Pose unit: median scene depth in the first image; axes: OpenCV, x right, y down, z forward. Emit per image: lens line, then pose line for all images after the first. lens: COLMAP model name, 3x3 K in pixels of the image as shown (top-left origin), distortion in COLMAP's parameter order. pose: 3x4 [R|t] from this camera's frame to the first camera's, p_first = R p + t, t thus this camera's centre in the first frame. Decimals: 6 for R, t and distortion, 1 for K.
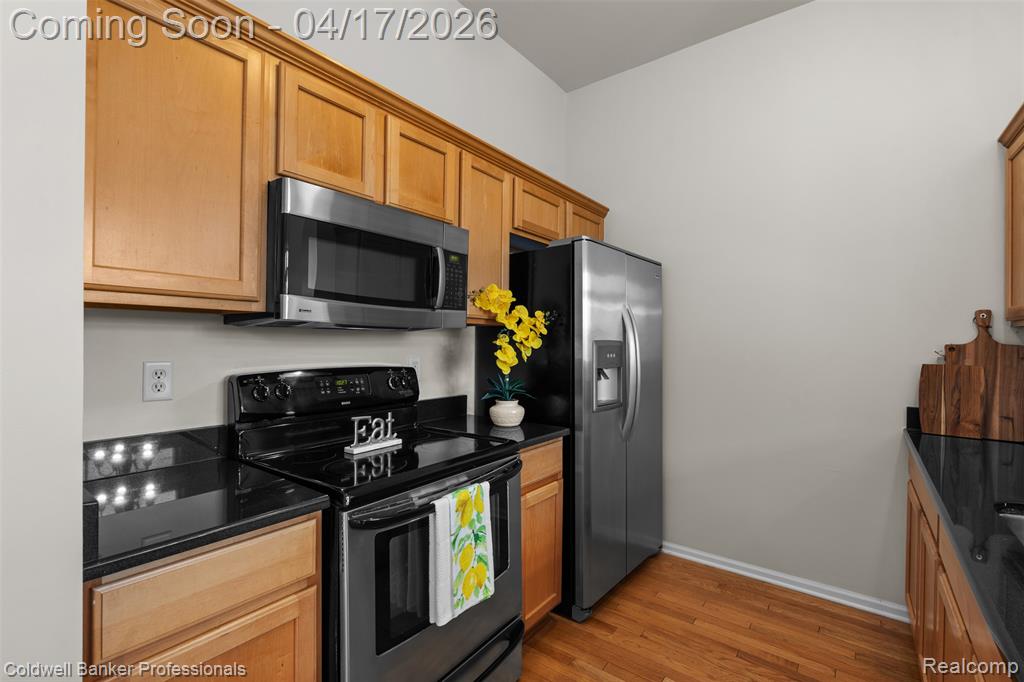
lens RADIAL K [[459.1, 0, 514.3], [0, 459.1, 341.7], [0, 0, 1]] dist [-0.002749, -0.000298]
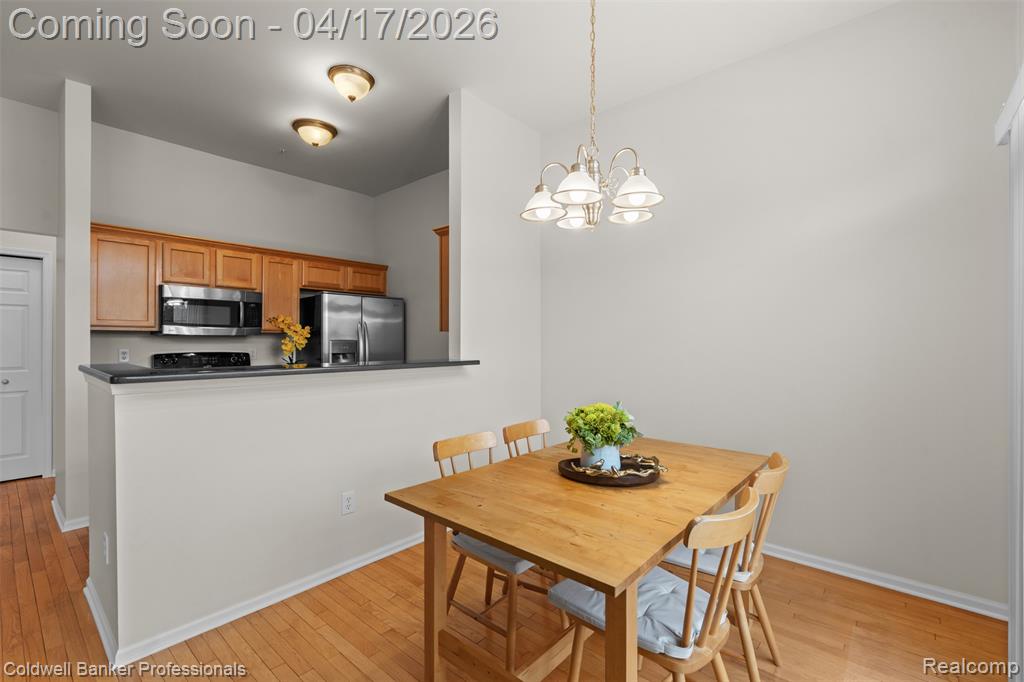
lens RADIAL K [[452.4, 0, 512.0], [0, 452.4, 341.0], [0, 0, 1]] dist [-0.004090, -0.000119]
pose [[0.997968, -0.005386, -0.063488, 1.211696], [0.005423, 0.999985, 0.000416, 0.004665], [0.063485, -0.000760, 0.997983, -1.096278]]
